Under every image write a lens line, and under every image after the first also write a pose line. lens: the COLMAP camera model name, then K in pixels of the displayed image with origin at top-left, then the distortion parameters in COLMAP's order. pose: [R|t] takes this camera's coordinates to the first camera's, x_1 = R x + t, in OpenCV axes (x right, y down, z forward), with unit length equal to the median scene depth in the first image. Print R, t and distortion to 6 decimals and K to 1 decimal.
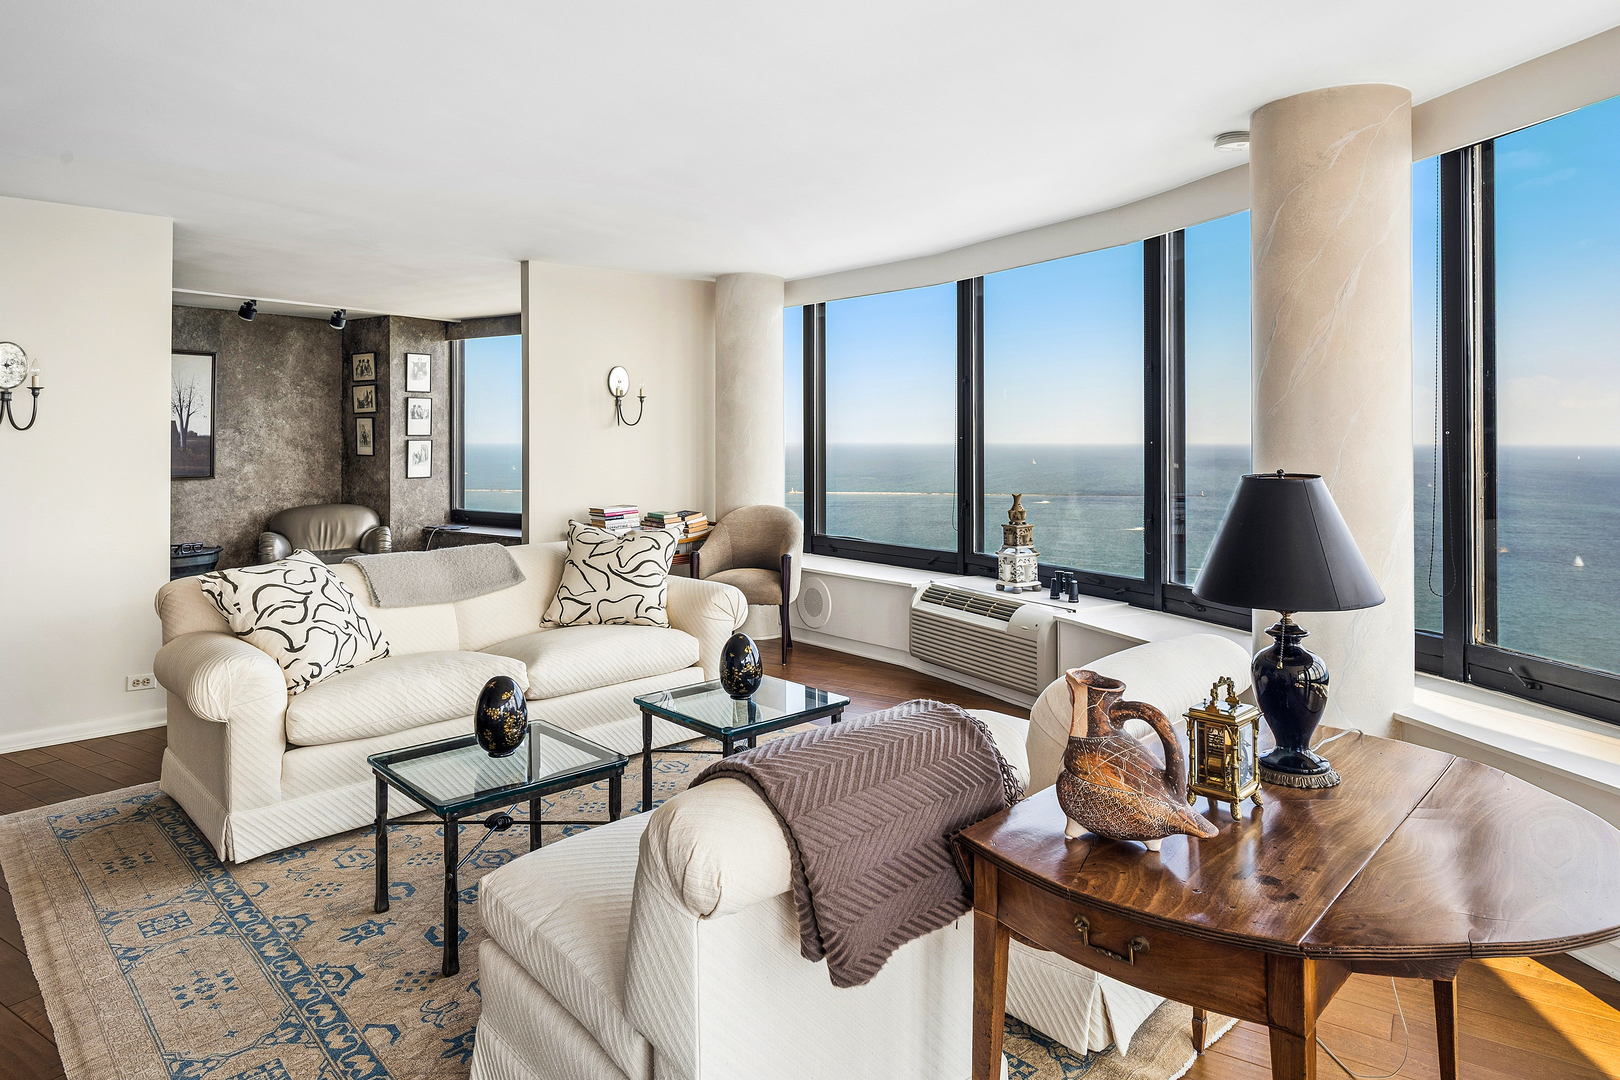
lens RADIAL K [[986.2, 0, 804.9], [0, 986.2, 431.1], [0, 0, 1]] dist [-0.000269, -0.000620]
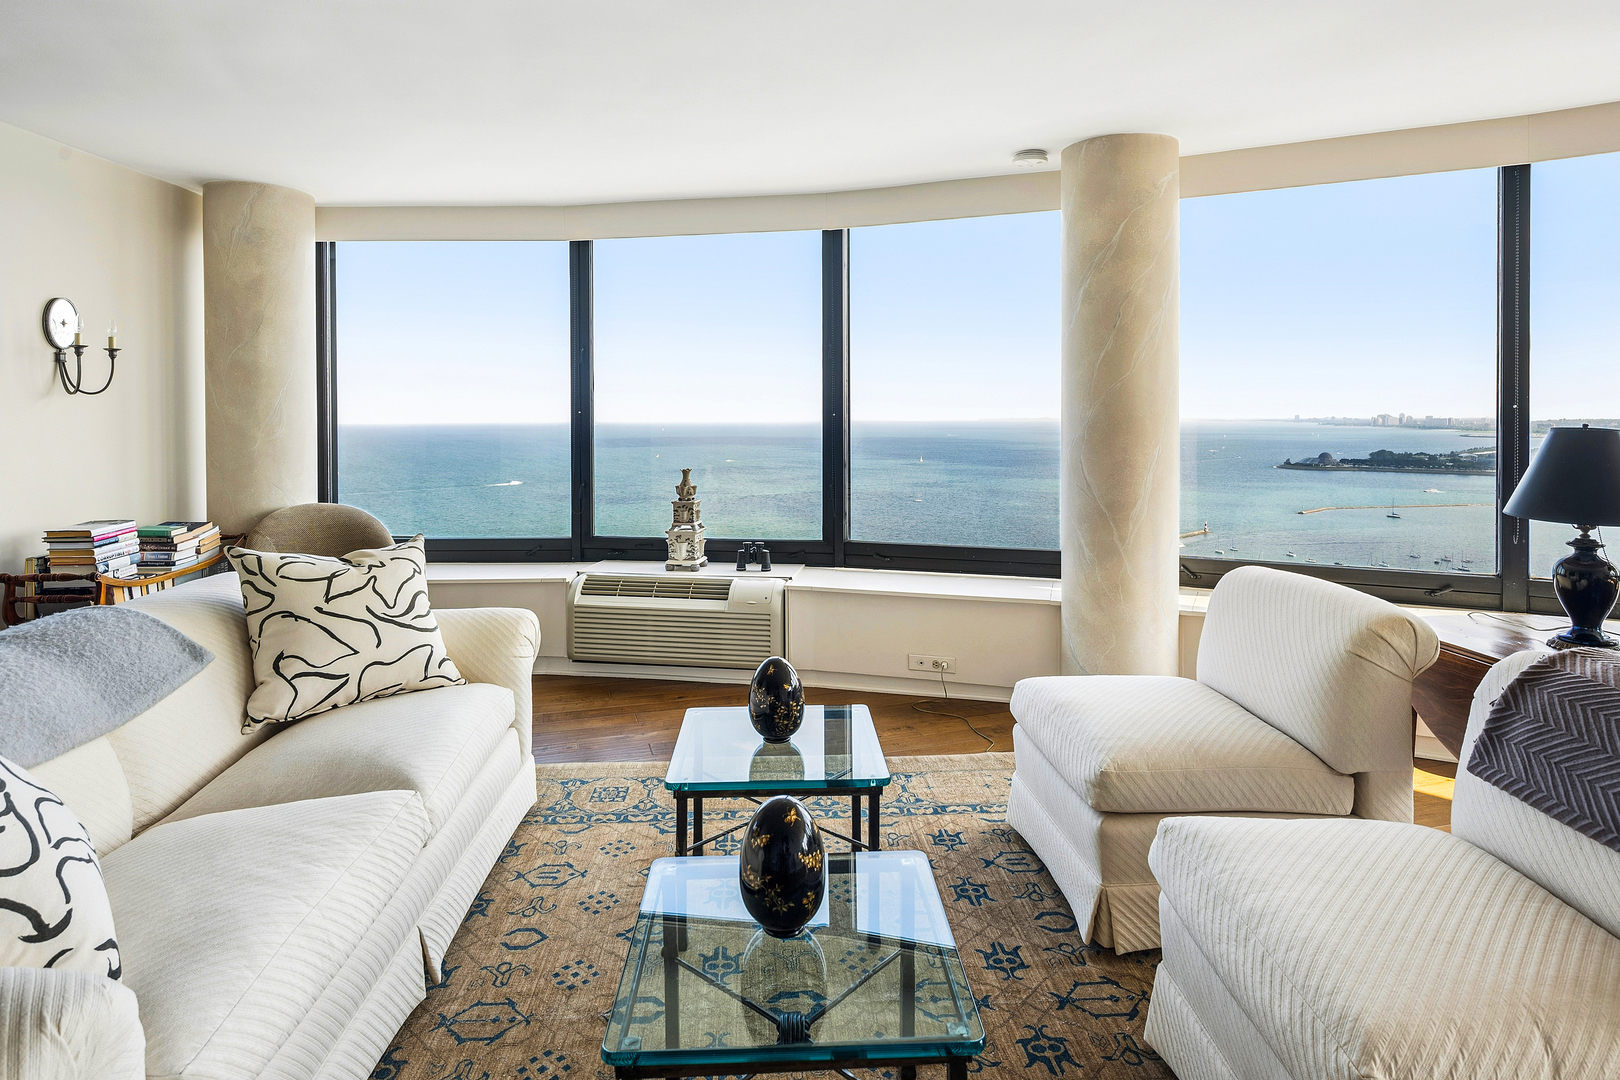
lens RADIAL K [[895.5, 0, 805.6], [0, 895.5, 421.2], [0, 0, 1]] dist [0.004018, 0.000371]
pose [[0.649269, -0.008971, 0.760506, -0.375574], [0.001319, 0.999942, 0.010670, 0.007323], [-0.760558, -0.005925, 0.649243, 0.336181]]
